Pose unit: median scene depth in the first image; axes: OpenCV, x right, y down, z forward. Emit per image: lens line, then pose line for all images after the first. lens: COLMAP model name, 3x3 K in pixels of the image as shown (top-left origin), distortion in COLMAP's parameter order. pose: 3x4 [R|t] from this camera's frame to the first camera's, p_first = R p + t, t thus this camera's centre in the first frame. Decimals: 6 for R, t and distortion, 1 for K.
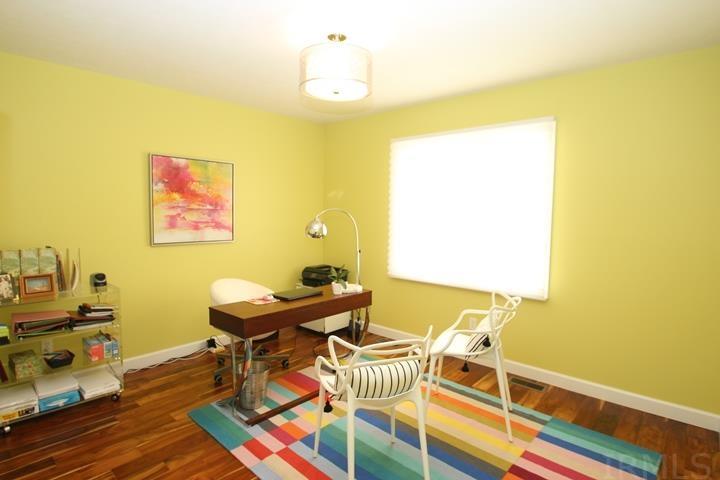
lens RADIAL K [[381.6, 0, 360.5], [0, 381.6, 239.2], [0, 0, 1]] dist [0.001935, 0.000532]
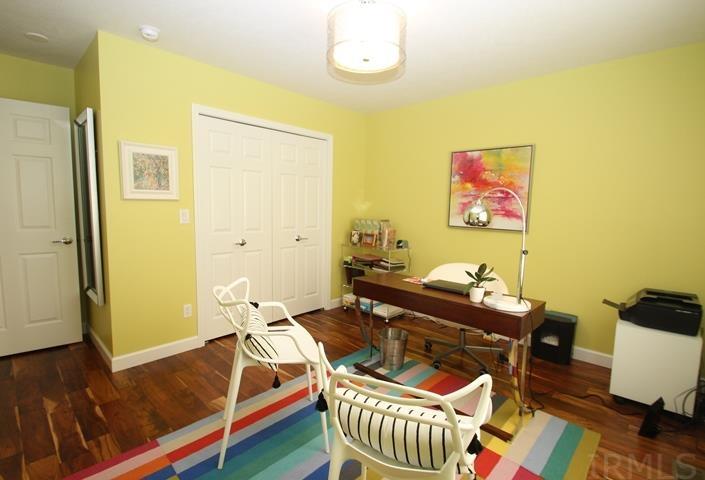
lens RADIAL K [[341.1, 0, 353.2], [0, 341.1, 240.4], [0, 0, 1]] dist [0.002746, -0.004212]
pose [[-0.016148, 0.093302, -0.995507, 0.533153], [-0.096231, 0.990870, 0.094428, -0.014512], [0.995228, 0.097324, -0.007022, 0.669728]]
